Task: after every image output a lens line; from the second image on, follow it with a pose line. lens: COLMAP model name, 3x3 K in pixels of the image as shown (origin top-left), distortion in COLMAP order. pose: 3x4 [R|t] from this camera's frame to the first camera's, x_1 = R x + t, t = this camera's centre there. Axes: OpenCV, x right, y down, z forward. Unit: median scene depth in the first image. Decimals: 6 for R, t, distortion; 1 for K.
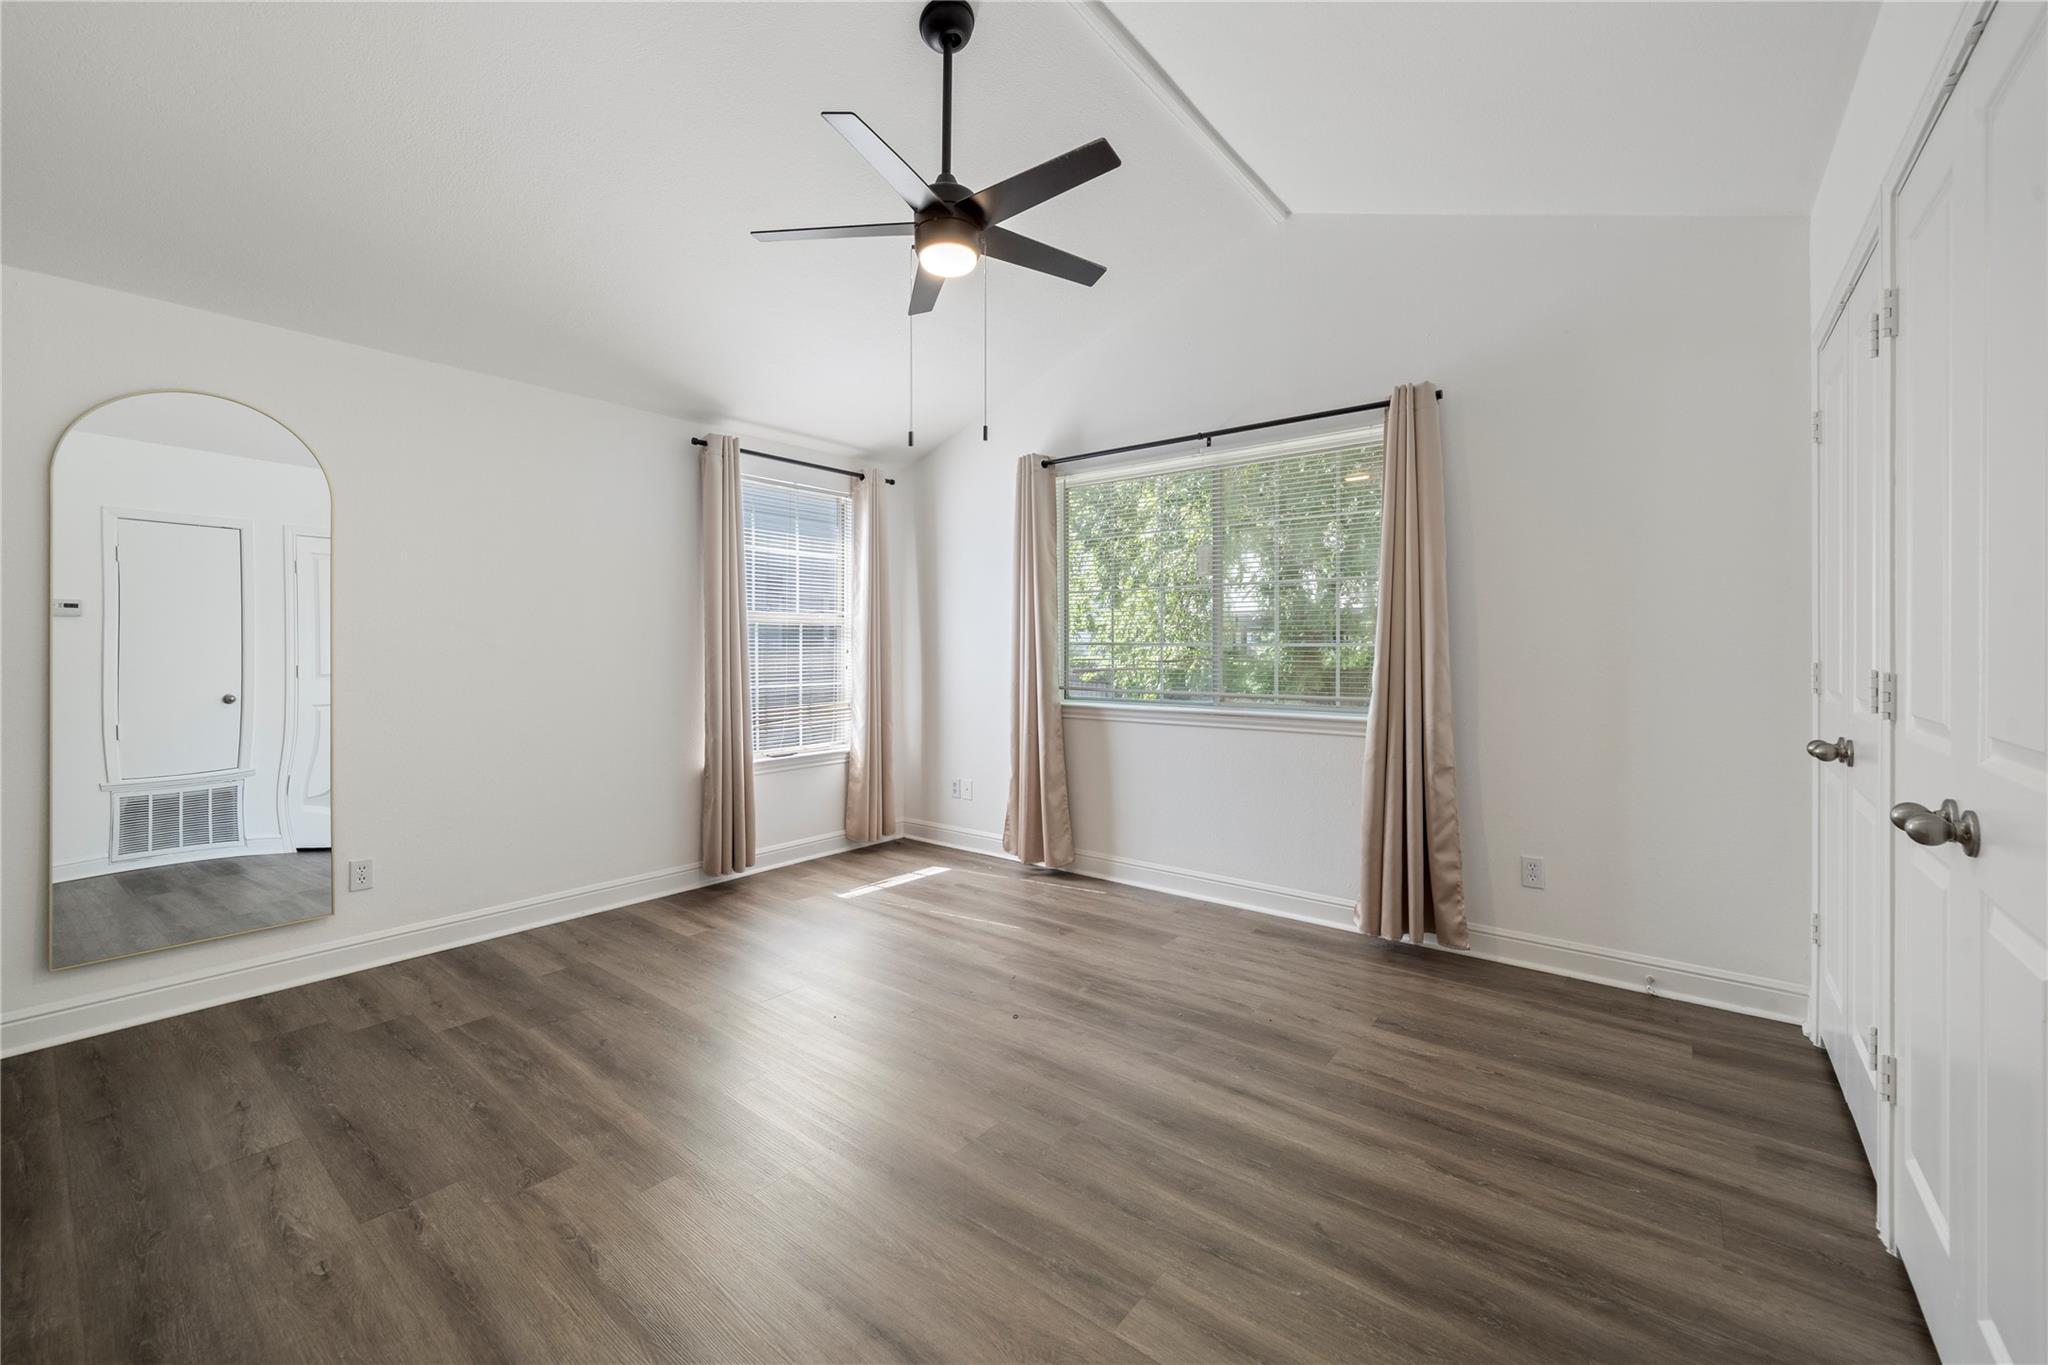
lens RADIAL K [[813.6, 0, 1027.8], [0, 813.6, 650.0], [0, 0, 1]] dist [-0.000125, 0.000103]
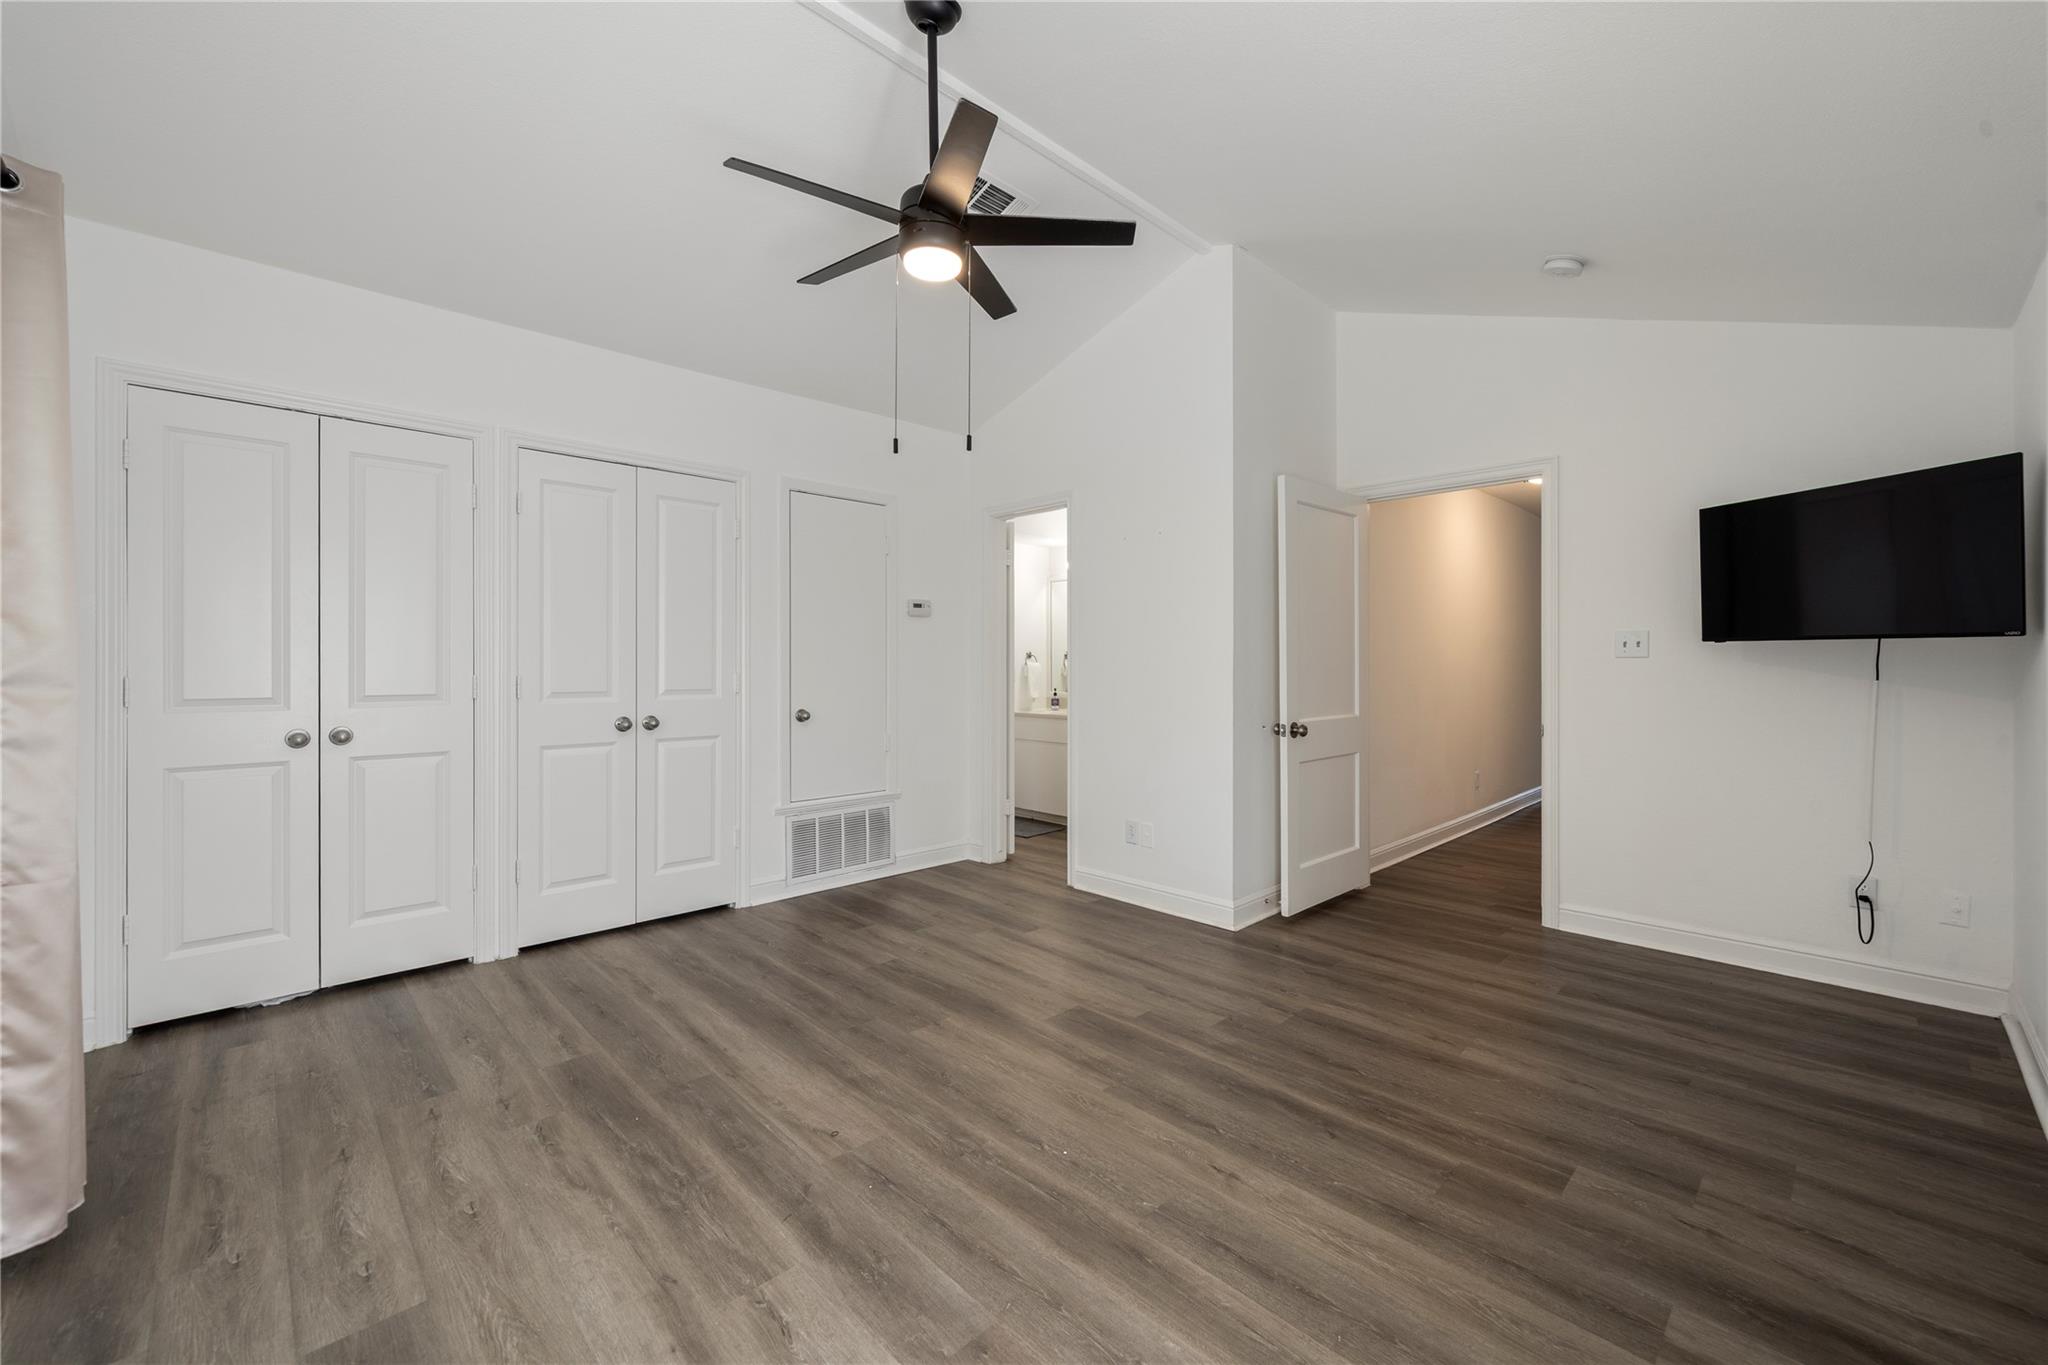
lens RADIAL K [[813.8, 0, 1022.5], [0, 813.8, 661.1], [0, 0, 1]] dist [-0.000643, 0.000150]
pose [[-0.991062, 0.000864, 0.133399, -0.293364], [0.000935, 0.999999, 0.000471, -0.004531], [-0.133399, 0.000592, -0.991062, 1.716243]]
